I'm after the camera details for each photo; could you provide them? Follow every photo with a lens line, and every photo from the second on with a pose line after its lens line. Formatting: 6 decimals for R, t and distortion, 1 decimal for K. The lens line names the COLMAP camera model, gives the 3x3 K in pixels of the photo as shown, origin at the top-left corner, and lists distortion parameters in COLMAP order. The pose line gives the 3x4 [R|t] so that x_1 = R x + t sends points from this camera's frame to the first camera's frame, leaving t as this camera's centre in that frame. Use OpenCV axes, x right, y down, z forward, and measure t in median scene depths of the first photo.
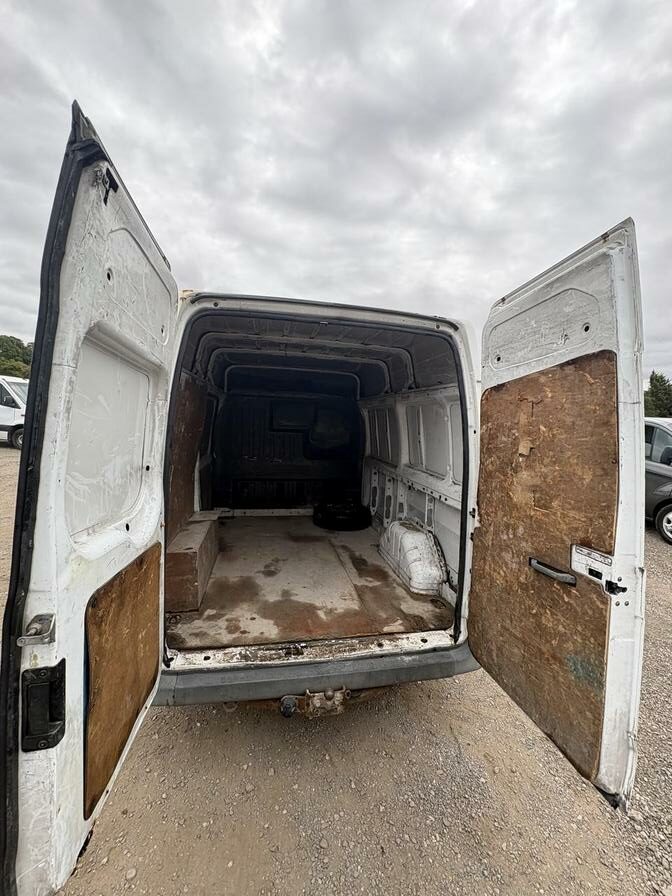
lens RADIAL K [[328.9, 0, 334.1], [0, 328.9, 445.0], [0, 0, 1]] dist [0.000313, 0.000453]
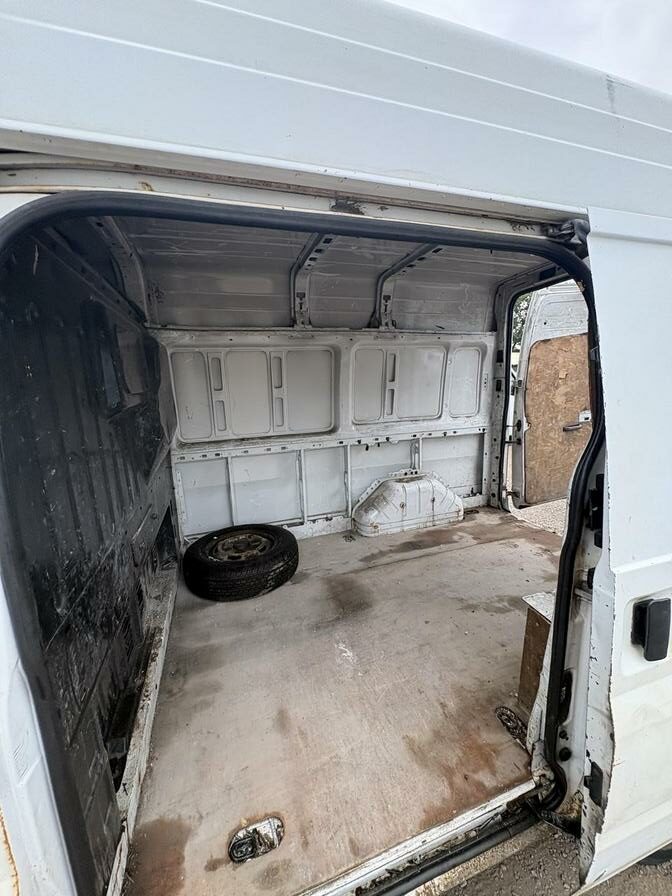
lens RADIAL K [[357.2, 0, 334.2], [0, 357.2, 450.5], [0, 0, 1]] dist [-0.003314, 0.001034]
pose [[-0.145621, -0.200013, 0.968912, -0.852382], [0.078606, 0.973916, 0.212860, -0.069886], [-0.986213, 0.107159, -0.126100, 1.627669]]
